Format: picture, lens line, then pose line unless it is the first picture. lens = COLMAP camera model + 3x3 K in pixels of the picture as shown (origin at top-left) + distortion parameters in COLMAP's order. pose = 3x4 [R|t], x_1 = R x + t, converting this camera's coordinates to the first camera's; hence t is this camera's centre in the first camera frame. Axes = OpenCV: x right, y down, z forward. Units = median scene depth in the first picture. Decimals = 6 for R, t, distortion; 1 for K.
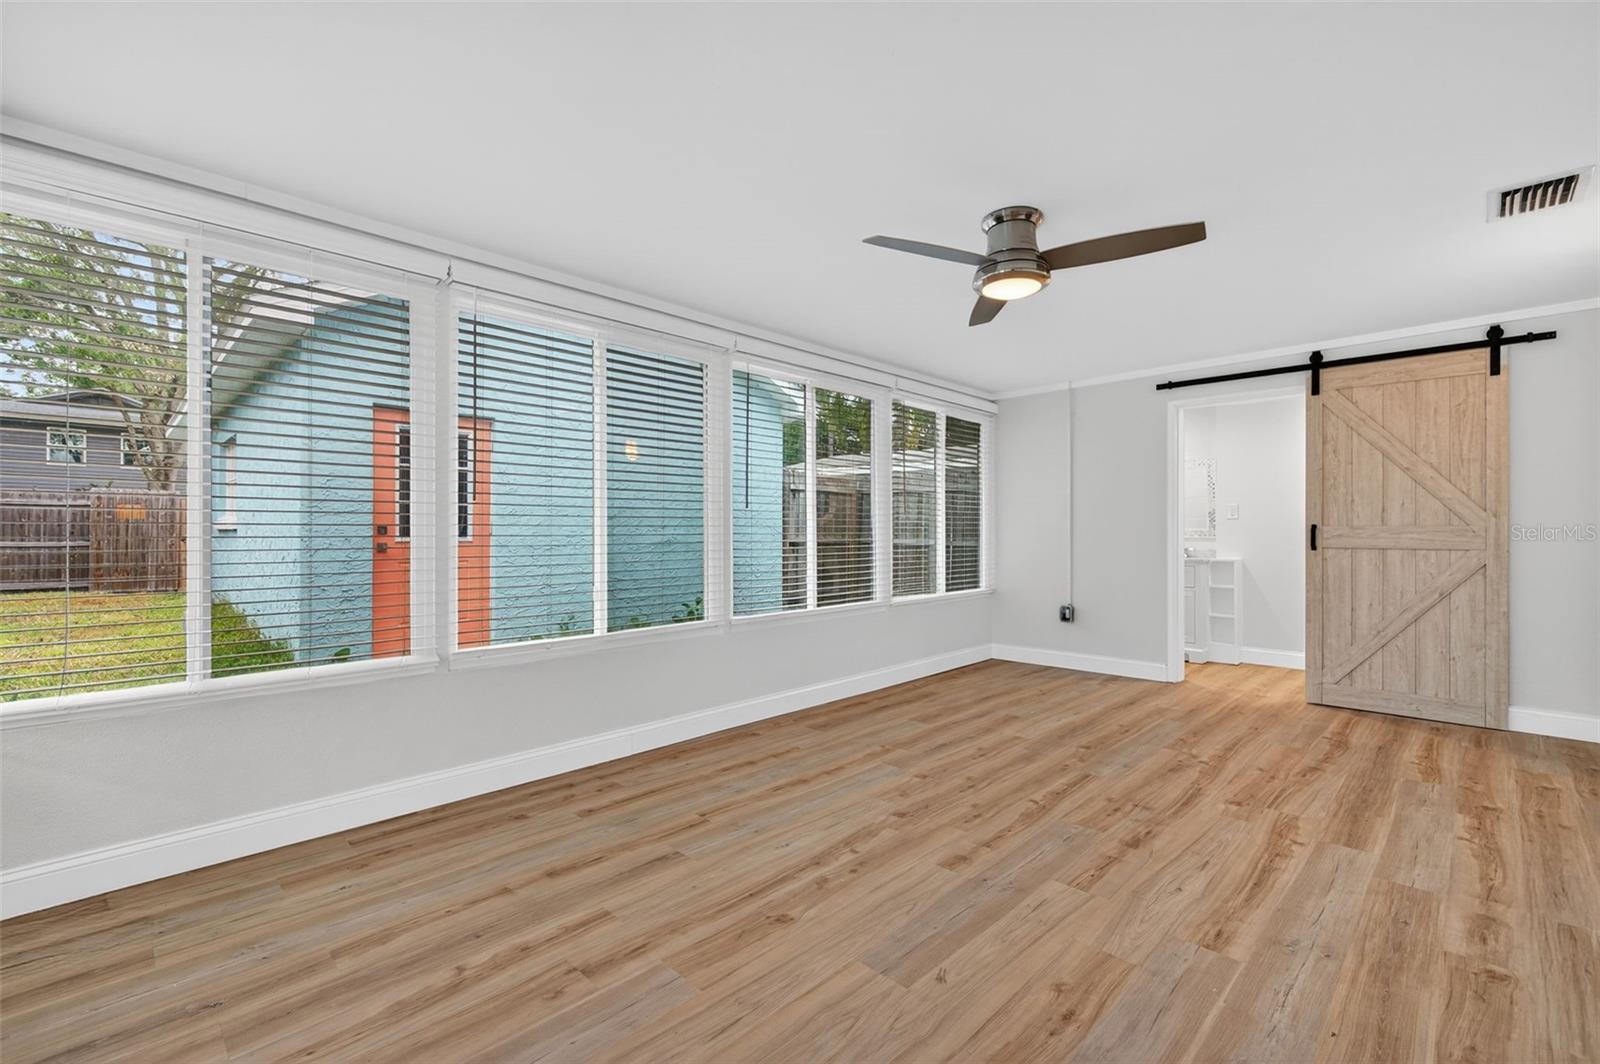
lens RADIAL K [[726.1, 0, 800.0], [0, 726.1, 532.0], [0, 0, 1]] dist [-0.000796, -0.000479]
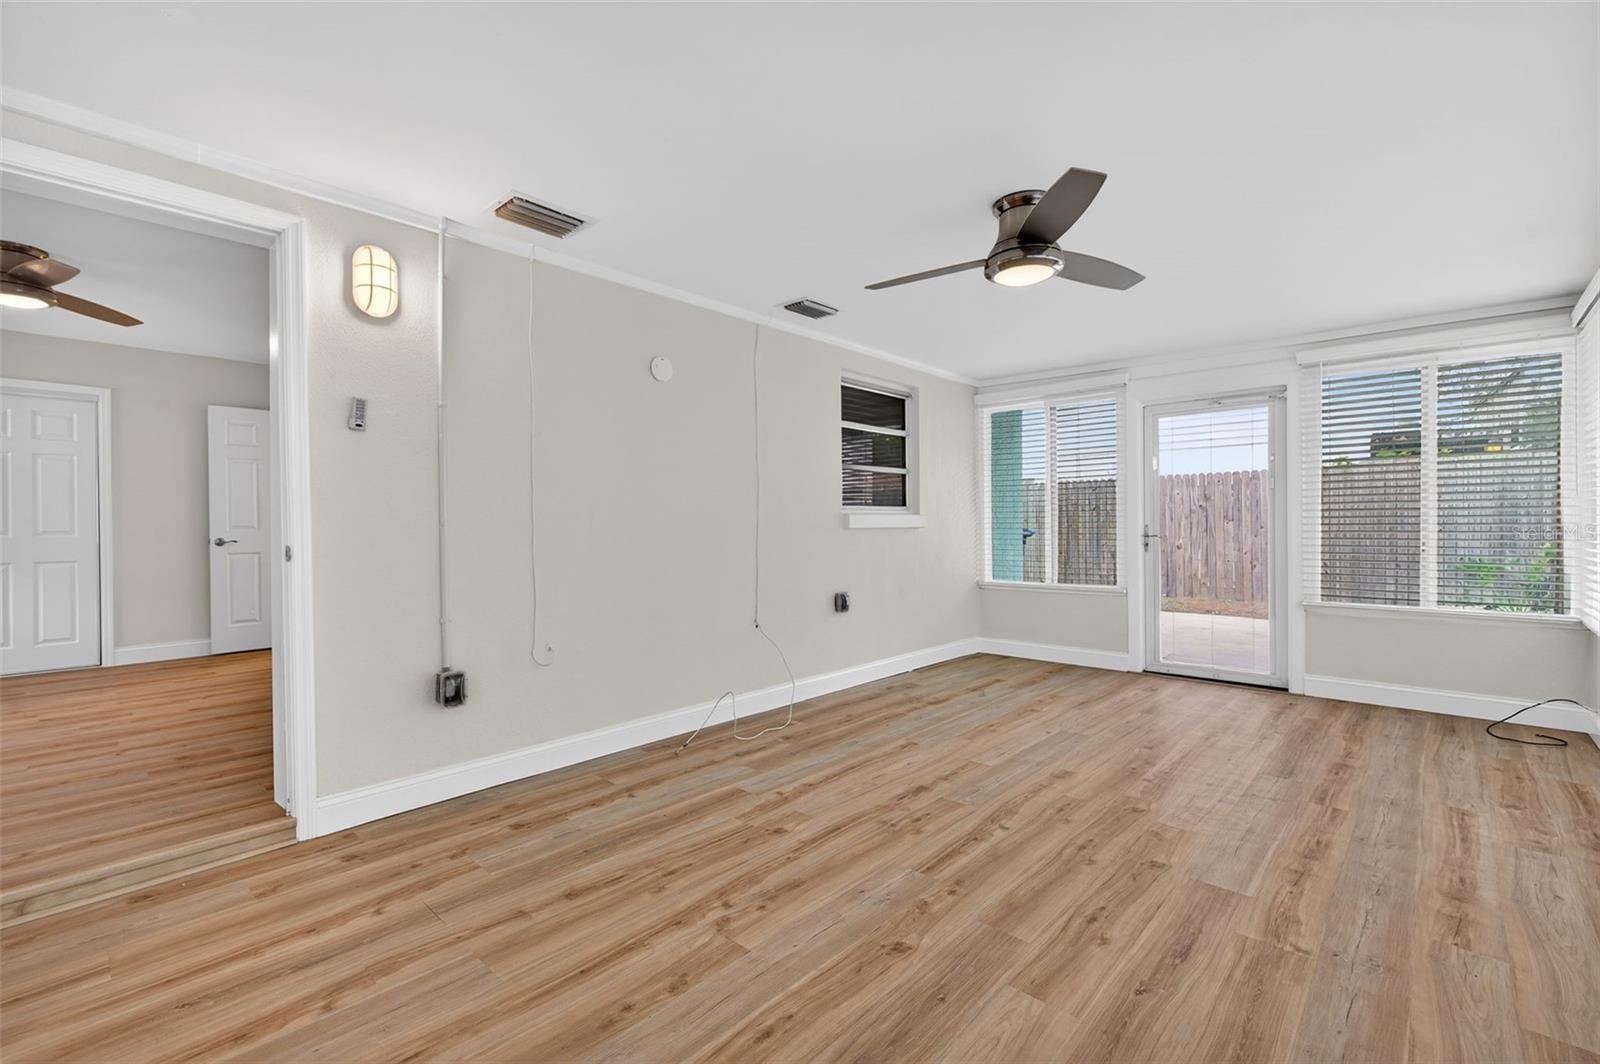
lens RADIAL K [[726.1, 0, 800.0], [0, 726.1, 532.0], [0, 0, 1]] dist [-0.000796, -0.000479]
pose [[-0.999470, 0.007729, -0.031613, 0.603561], [0.007403, 0.999918, 0.010418, -0.002380], [0.031691, 0.010178, -0.999446, 1.898319]]
